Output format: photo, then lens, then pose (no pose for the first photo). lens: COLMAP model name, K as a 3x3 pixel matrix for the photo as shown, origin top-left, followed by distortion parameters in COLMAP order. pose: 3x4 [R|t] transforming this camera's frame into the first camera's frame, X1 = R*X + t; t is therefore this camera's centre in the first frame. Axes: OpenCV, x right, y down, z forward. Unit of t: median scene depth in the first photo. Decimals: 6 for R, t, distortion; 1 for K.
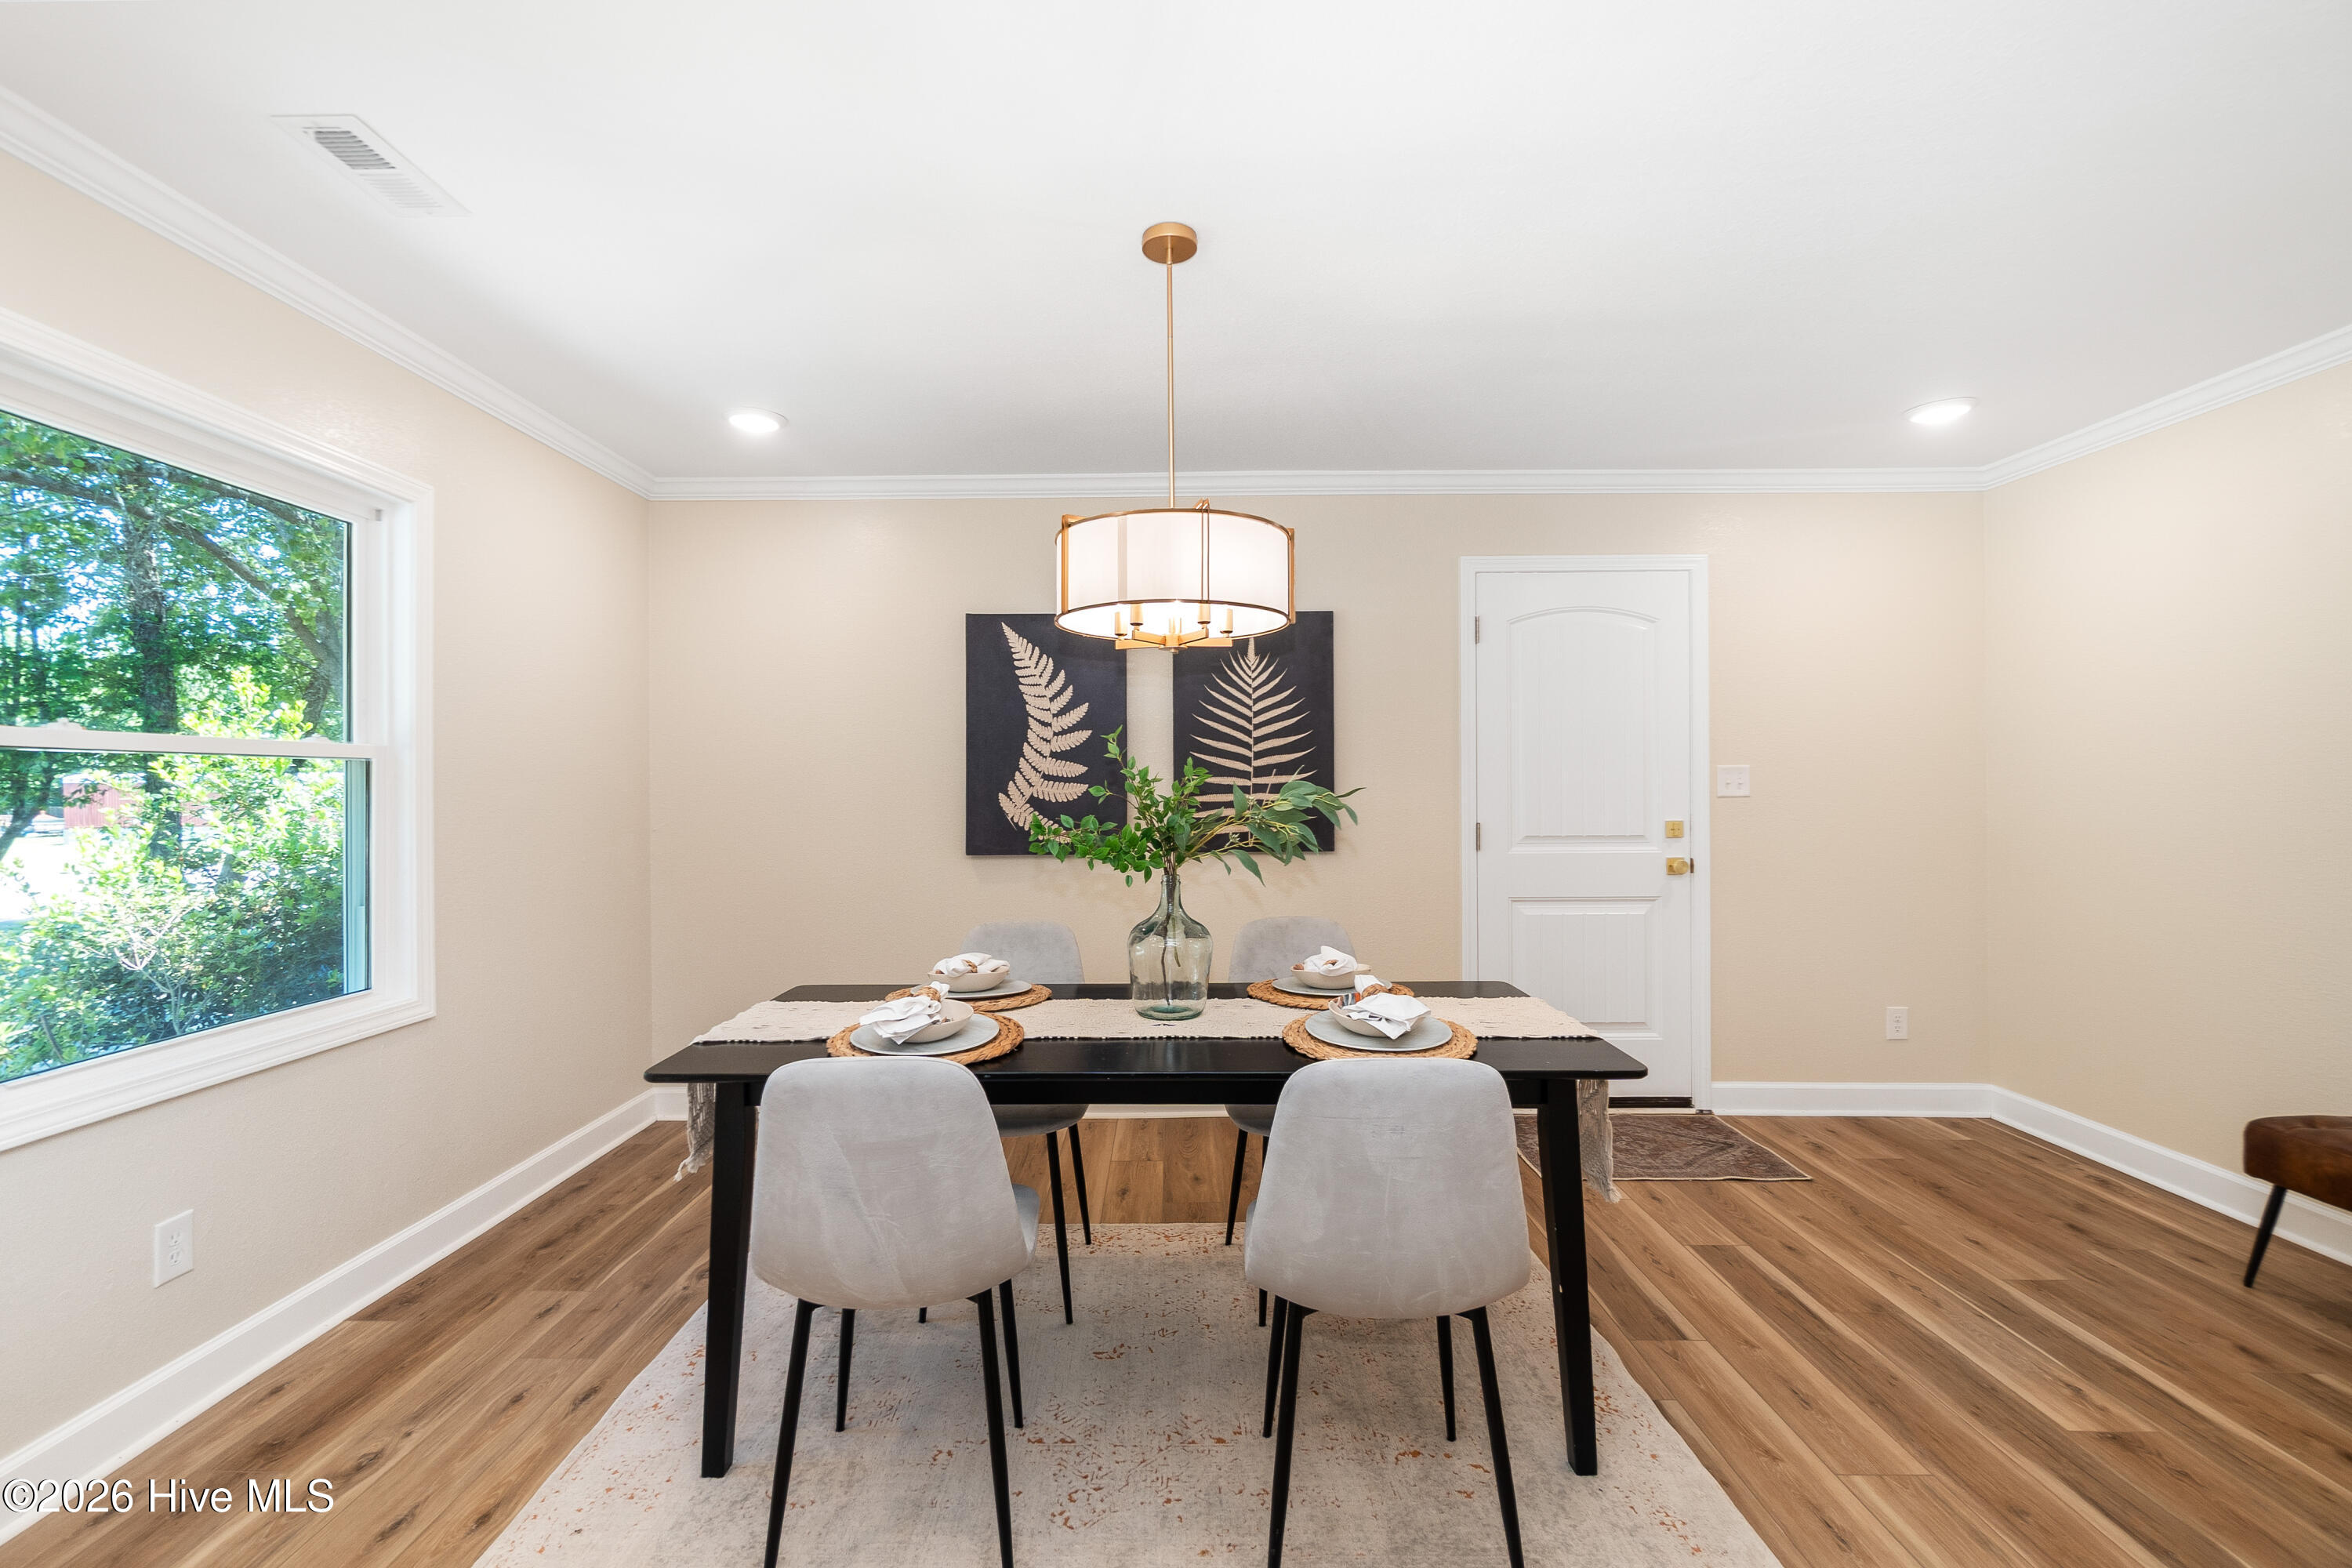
lens RADIAL K [[1004.9, 0, 1174.4], [0, 1004.9, 783.5], [0, 0, 1]] dist [-0.007742, 0.001313]
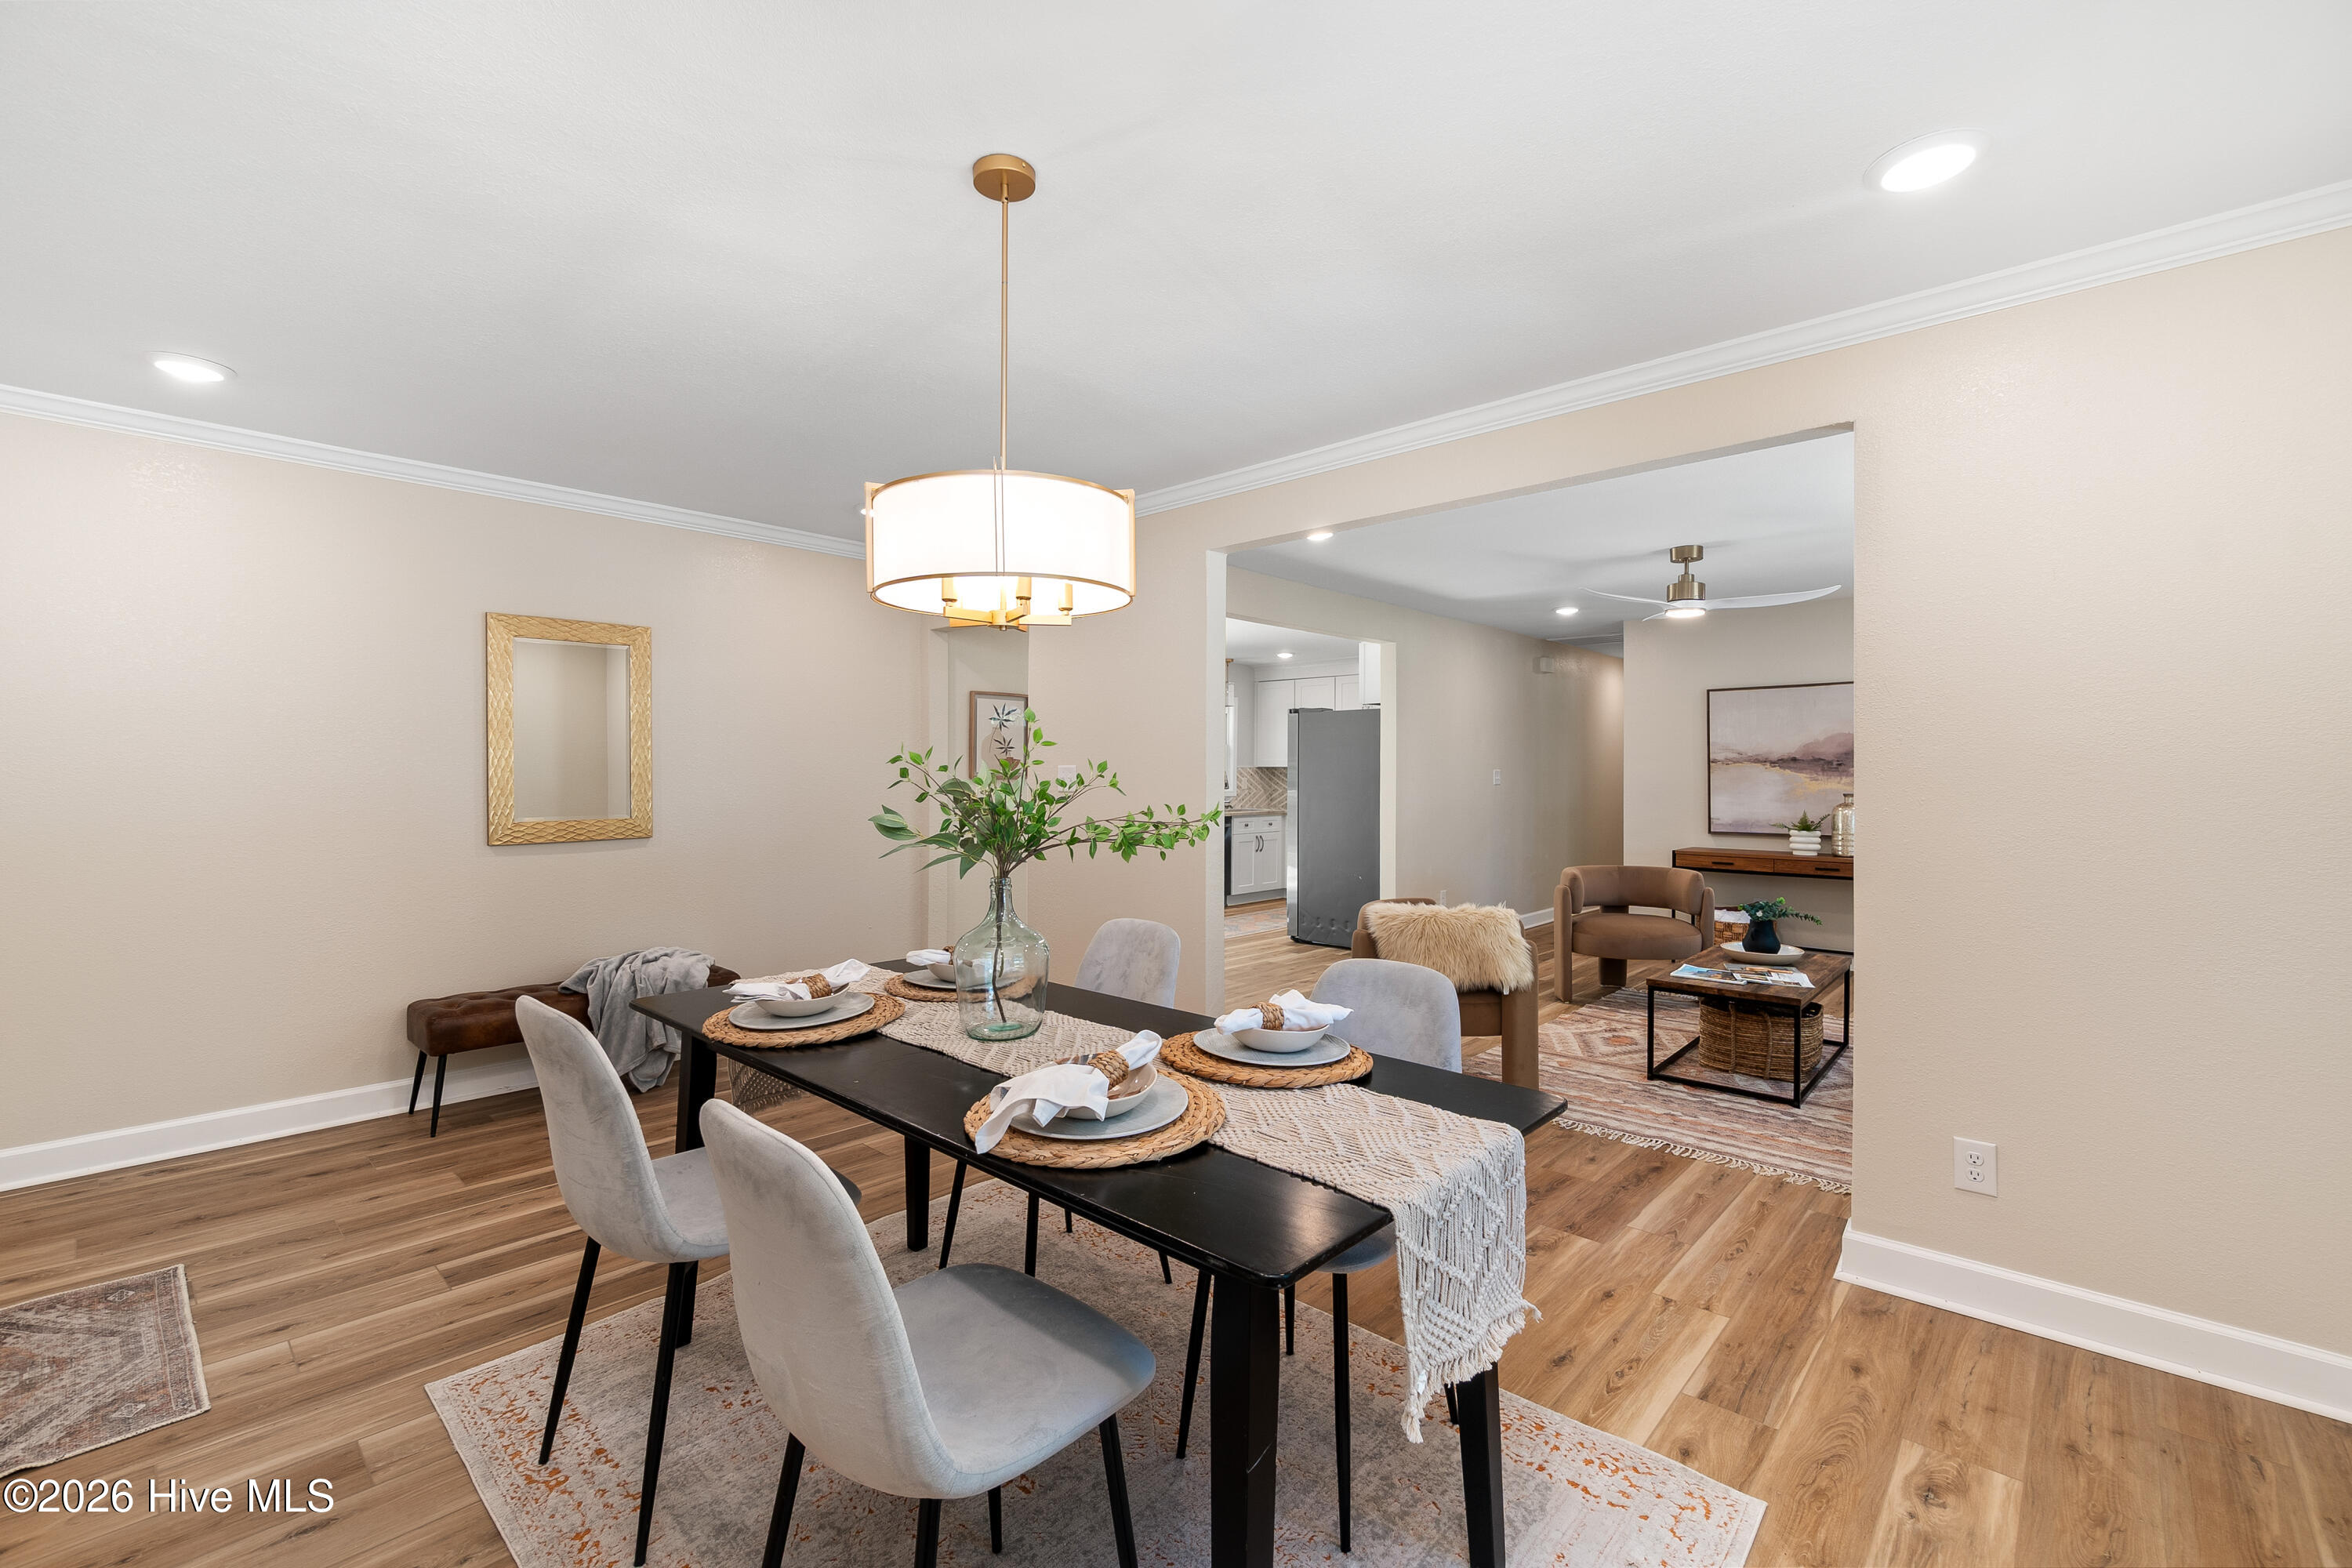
lens RADIAL K [[1004.9, 0, 1180.7], [0, 1004.9, 777.7], [0, 0, 1]] dist [-0.007742, 0.001313]
pose [[-0.738181, 0.001972, 0.674600, -0.491637], [0.004493, 0.999988, 0.001993, 0.012615], [-0.674588, 0.004503, -0.738180, 1.079436]]
